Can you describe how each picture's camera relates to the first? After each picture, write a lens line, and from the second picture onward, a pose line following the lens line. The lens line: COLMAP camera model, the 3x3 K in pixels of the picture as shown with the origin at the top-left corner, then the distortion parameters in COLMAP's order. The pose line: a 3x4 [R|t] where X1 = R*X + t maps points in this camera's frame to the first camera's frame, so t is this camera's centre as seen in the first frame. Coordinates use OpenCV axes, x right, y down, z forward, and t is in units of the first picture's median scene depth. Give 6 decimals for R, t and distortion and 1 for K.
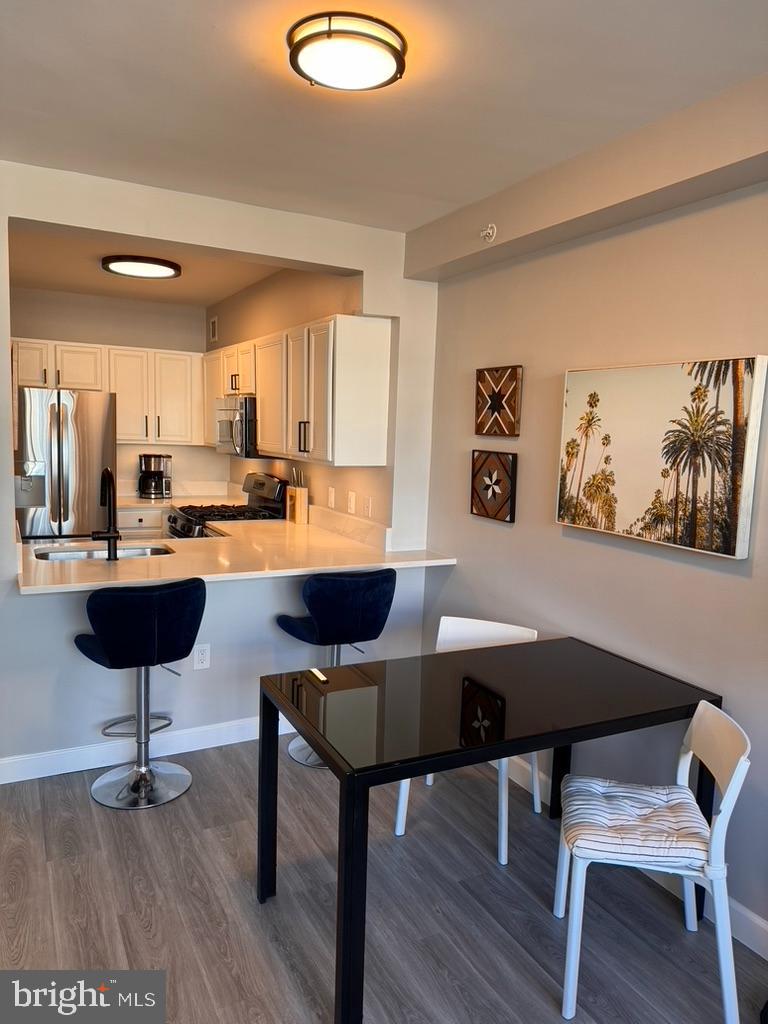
lens RADIAL K [[721.0, 0, 386.8], [0, 721.0, 513.6], [0, 0, 1]] dist [0.068691, -0.003834]
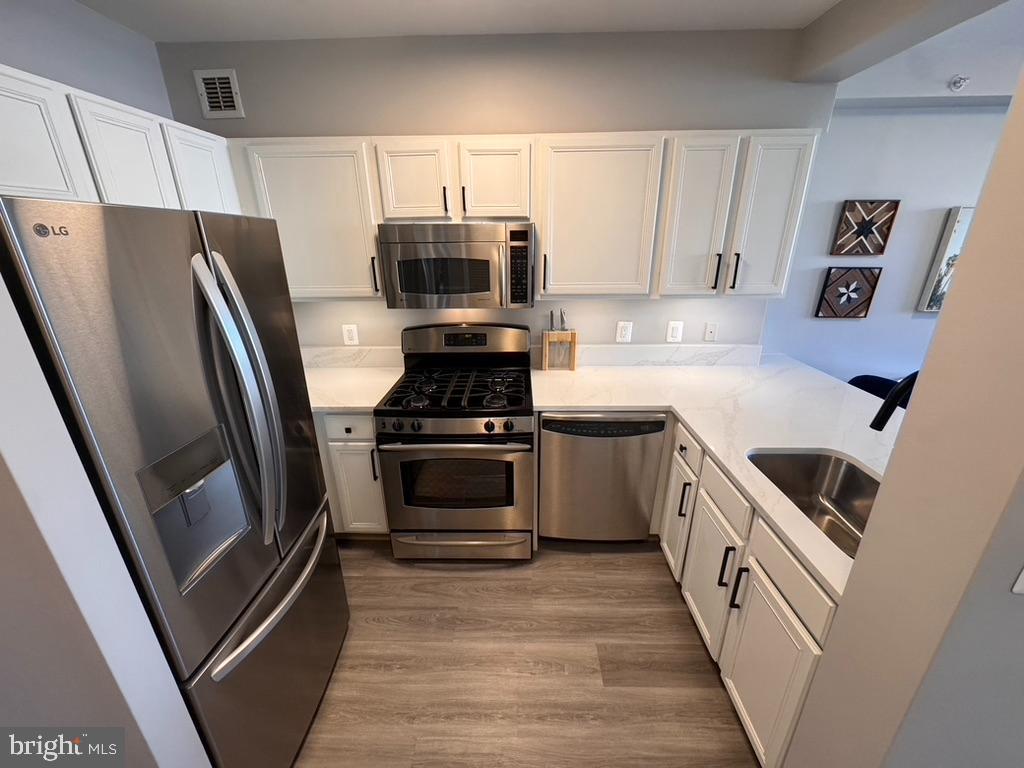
lens RADIAL K [[409.4, 0, 509.7], [0, 409.4, 384.5], [0, 0, 1]] dist [-0.008003, -0.000364]
pose [[0.484998, -0.339265, 0.806025, -0.558459], [0.131095, 0.939472, 0.316553, -0.135504], [-0.864634, -0.047862, 0.500118, 0.774553]]
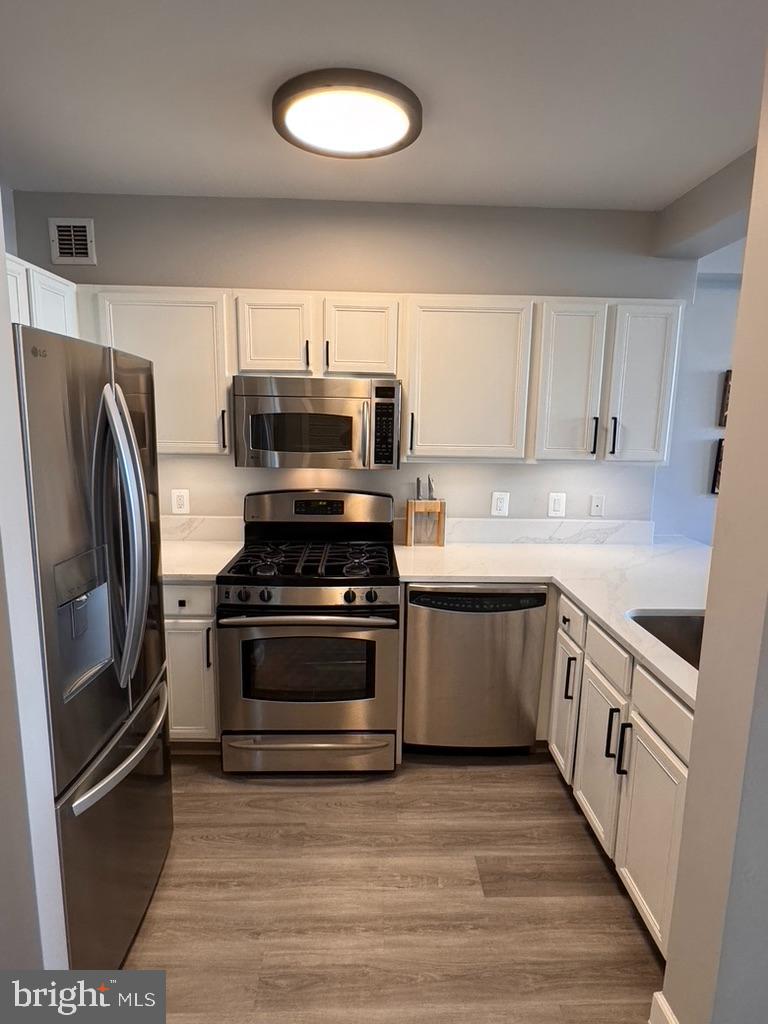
lens RADIAL K [[574.8, 0, 382.7], [0, 574.8, 509.4], [0, 0, 1]] dist [-0.015370, 0.002558]
pose [[0.439480, -0.177995, 0.880441, -0.661668], [0.103452, 0.983678, 0.147227, -0.117106], [-0.892275, 0.026381, 0.450720, 0.742483]]
